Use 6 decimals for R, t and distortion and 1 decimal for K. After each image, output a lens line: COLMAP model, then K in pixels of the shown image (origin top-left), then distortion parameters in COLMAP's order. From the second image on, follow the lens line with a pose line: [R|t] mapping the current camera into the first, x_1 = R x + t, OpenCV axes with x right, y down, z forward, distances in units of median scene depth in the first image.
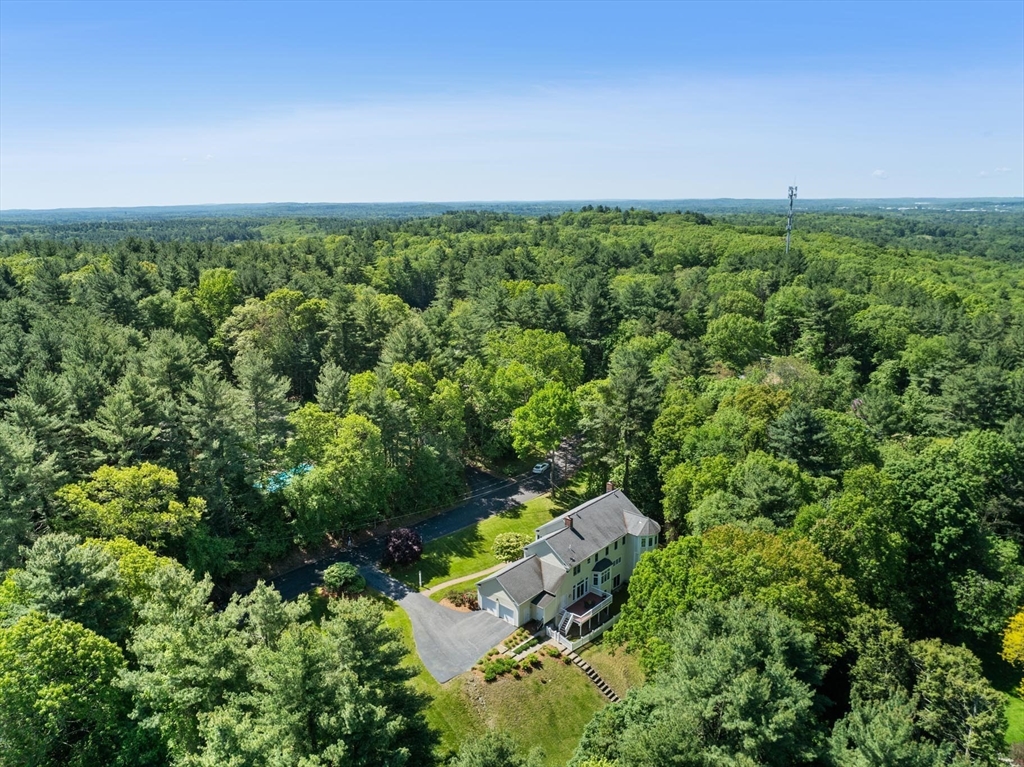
lens RADIAL K [[715.5, 0, 510.5], [0, 715.5, 384.8], [0, 0, 1]] dist [-0.043183, 0.010563]
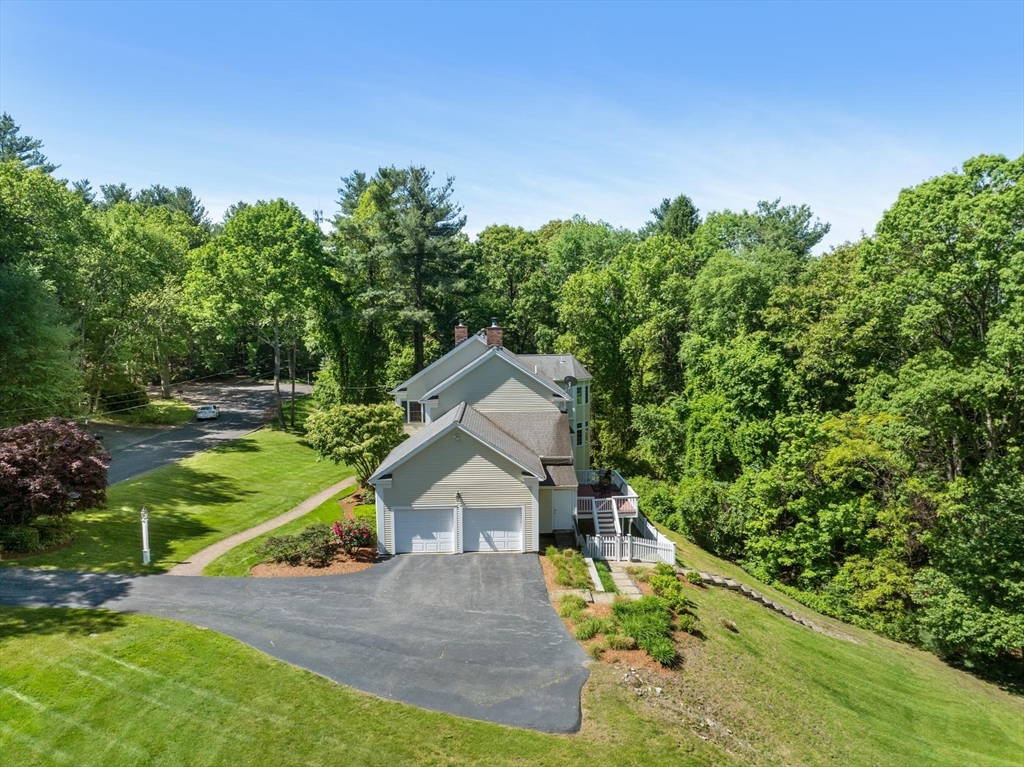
lens RADIAL K [[715.5, 0, 512.1], [0, 715.5, 379.1], [0, 0, 1]] dist [-0.043183, 0.010563]
pose [[0.749437, -0.069526, 0.658415, -0.220141], [0.161975, 0.983505, -0.080513, 0.268004], [-0.641957, 0.166987, 0.748336, 0.684515]]
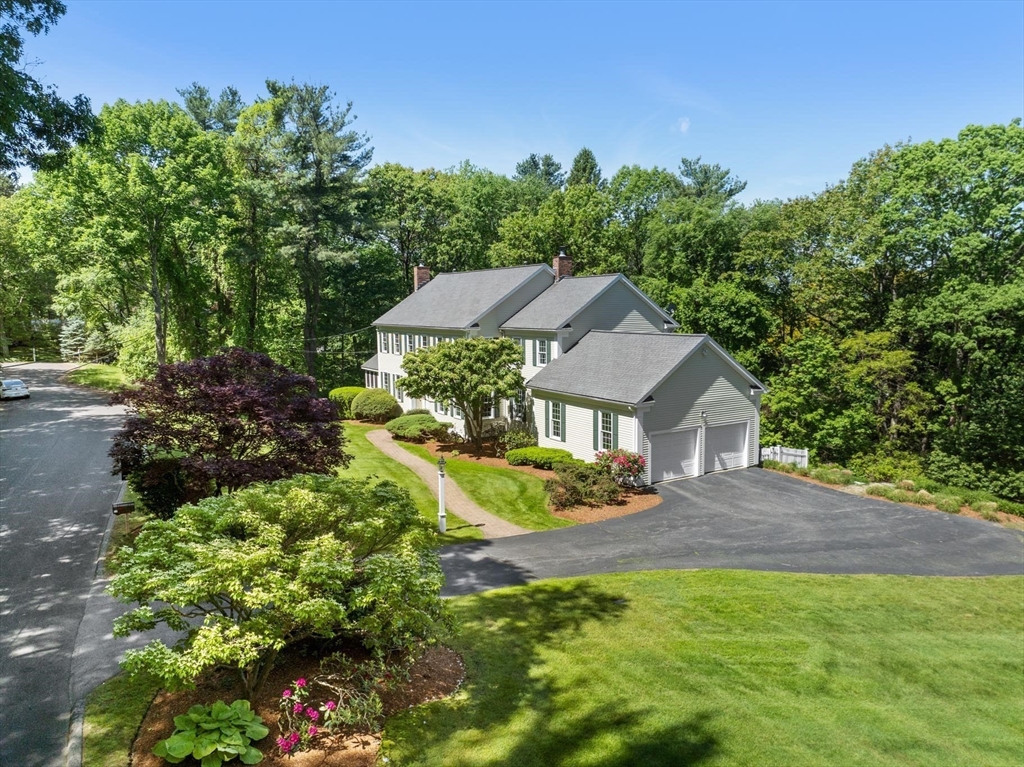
lens RADIAL K [[715.5, 0, 509.5], [0, 715.5, 384.1], [0, 0, 1]] dist [-0.043183, 0.010563]
pose [[0.329836, -0.120579, 0.936306, -0.350767], [0.219955, 0.974329, 0.047991, 0.242539], [-0.918057, 0.190116, 0.347891, 0.933388]]
